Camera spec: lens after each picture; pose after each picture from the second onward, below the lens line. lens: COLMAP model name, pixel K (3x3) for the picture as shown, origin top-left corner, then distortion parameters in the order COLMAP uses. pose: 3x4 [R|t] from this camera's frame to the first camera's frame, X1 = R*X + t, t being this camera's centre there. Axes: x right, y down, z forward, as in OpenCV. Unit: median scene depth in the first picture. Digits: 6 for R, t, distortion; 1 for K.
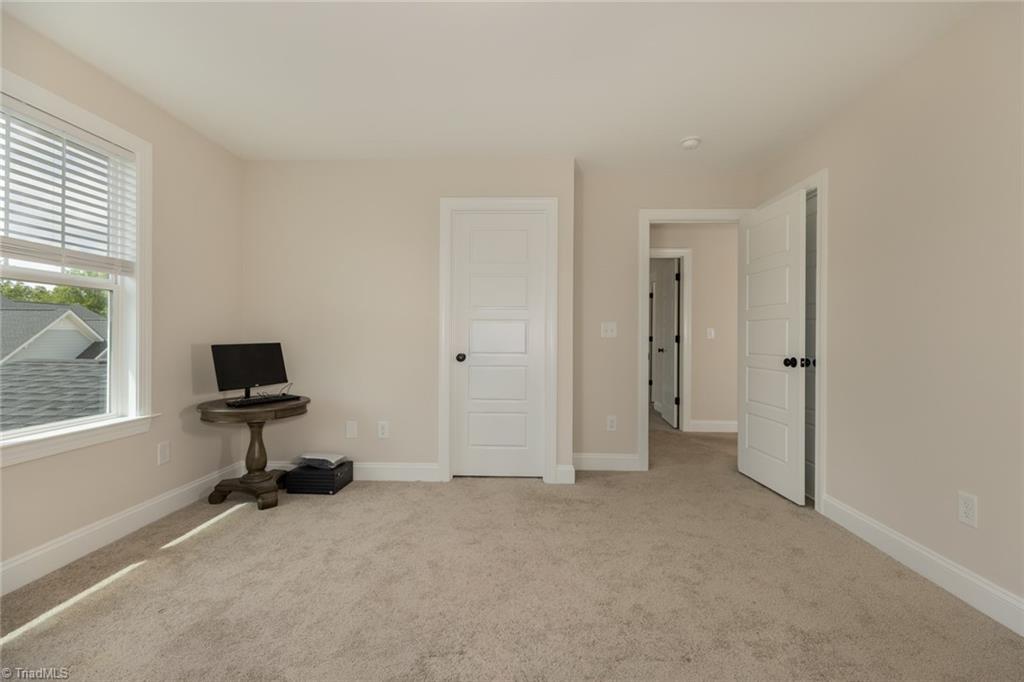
lens RADIAL K [[459.2, 0, 512.4], [0, 459.2, 337.7], [0, 0, 1]] dist [-0.002370, -0.000100]
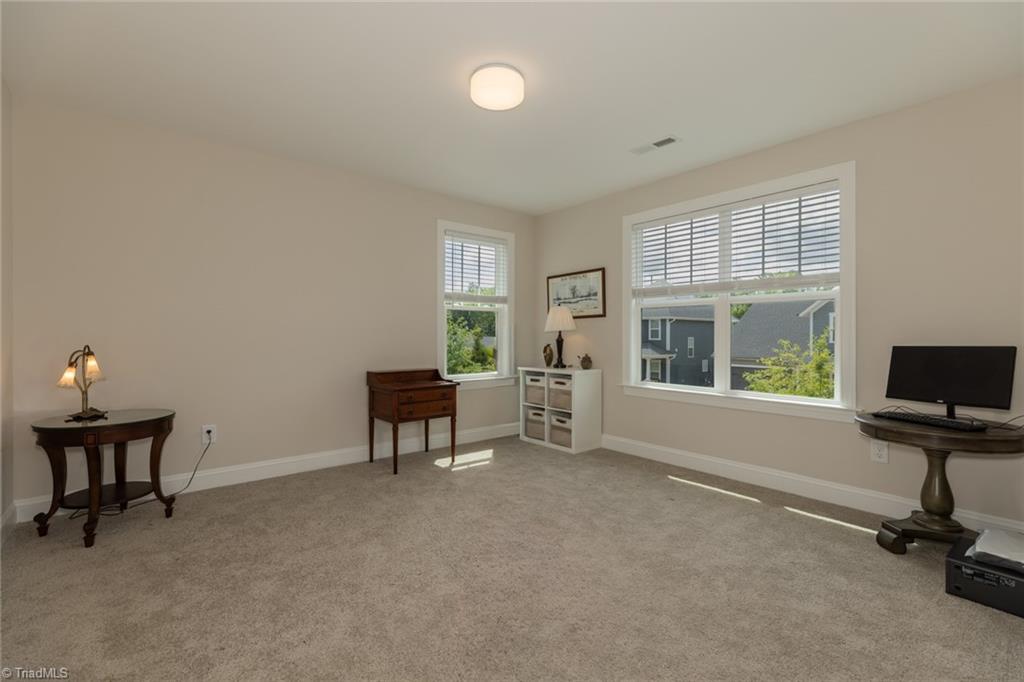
lens RADIAL K [[459.2, 0, 512.0], [0, 459.2, 337.3], [0, 0, 1]] dist [-0.002370, -0.000100]
pose [[-0.741062, 0.007987, -0.671389, 0.439309], [-0.001486, 0.999907, 0.013536, -0.007448], [0.671435, 0.011028, -0.740981, 1.094474]]
